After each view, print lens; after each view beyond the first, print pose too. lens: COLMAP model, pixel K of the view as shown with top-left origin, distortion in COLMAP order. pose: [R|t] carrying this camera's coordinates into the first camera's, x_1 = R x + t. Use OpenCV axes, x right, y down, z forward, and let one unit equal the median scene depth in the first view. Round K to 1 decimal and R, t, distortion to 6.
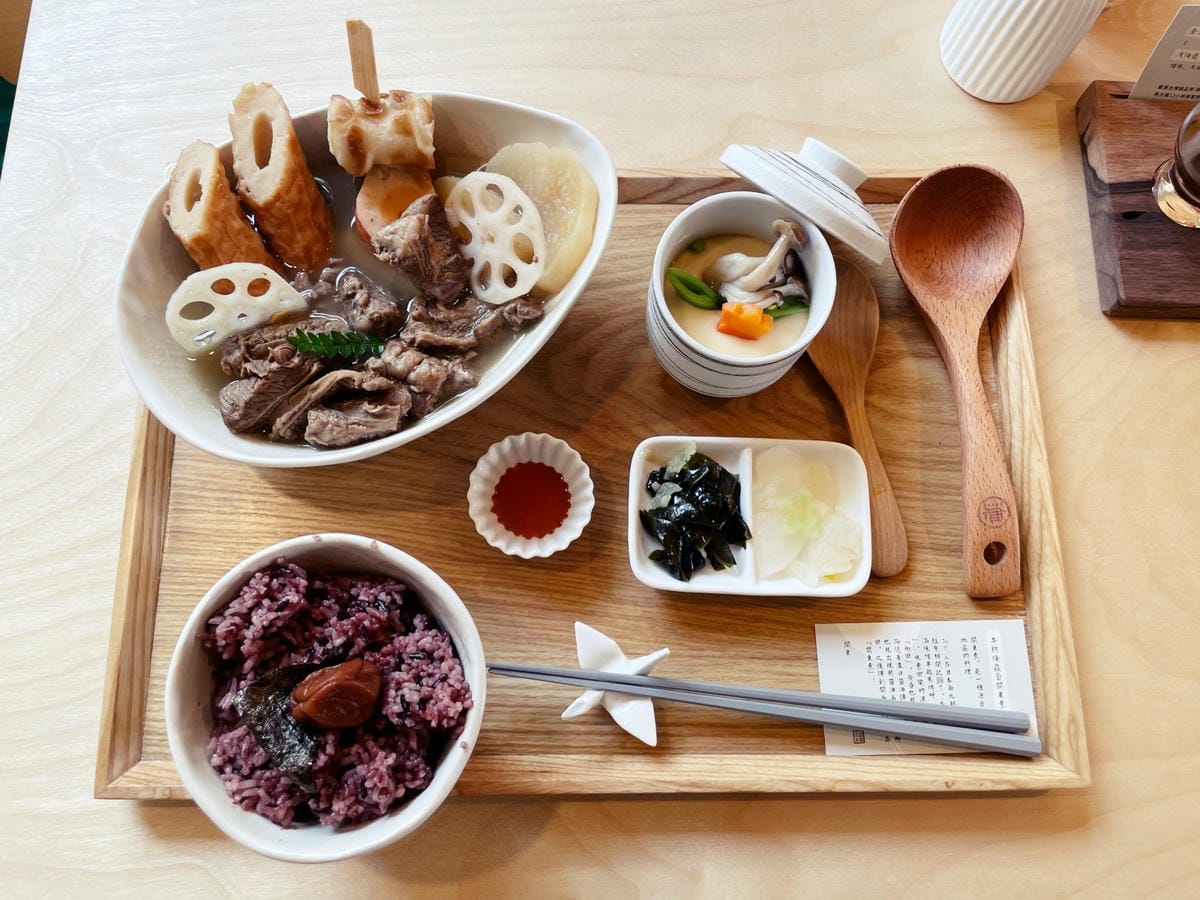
lens RADIAL K [[1003.5, 0, 645.7], [0, 1003.5, 436.9], [0, 0, 1]] dist [0.084349, -0.148531]
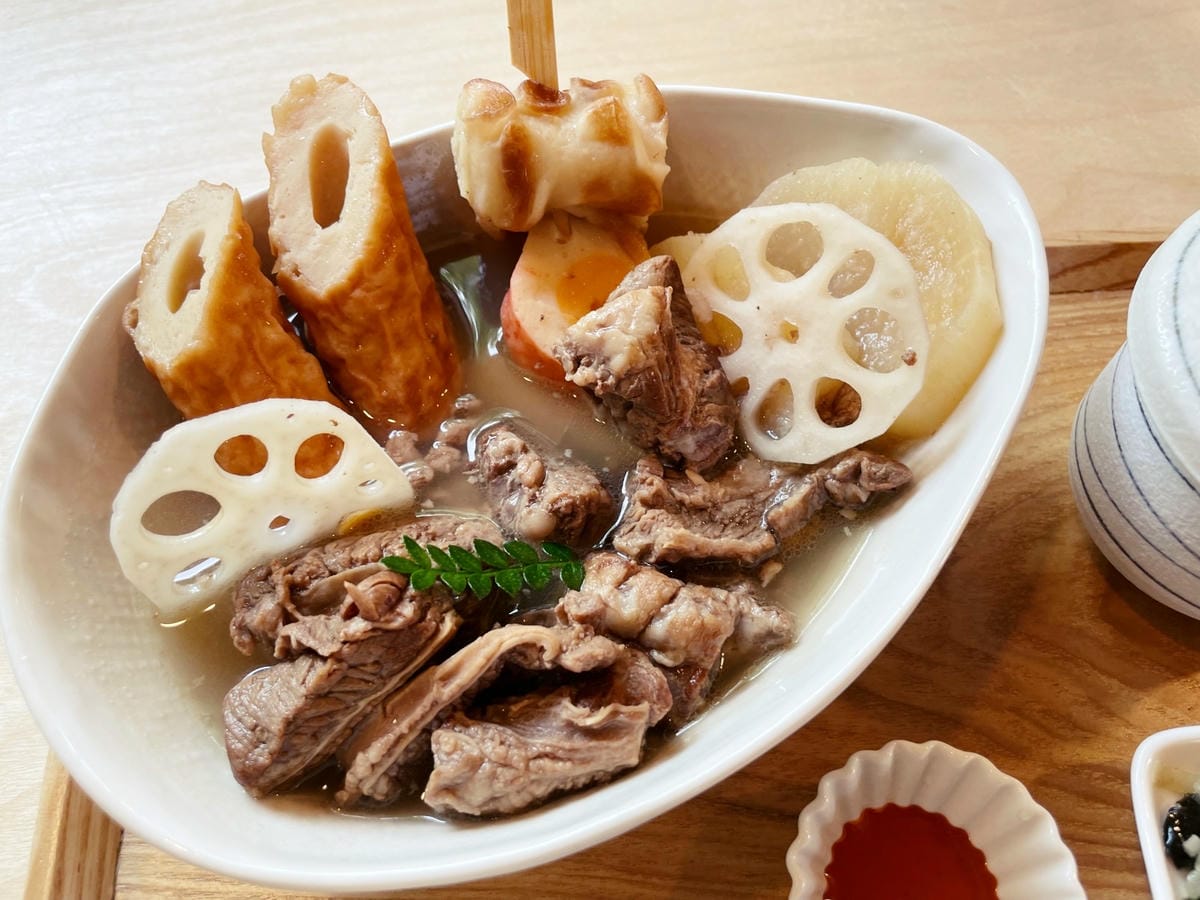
lens RADIAL K [[1003.5, 0, 645.7], [0, 1003.5, 436.9], [0, 0, 1]] dist [0.084349, -0.148531]
pose [[0.998055, -0.062332, -0.000654, -0.228521], [0.060519, 0.971440, -0.229440, -0.040862], [0.014937, 0.228954, 0.973323, 0.543448]]
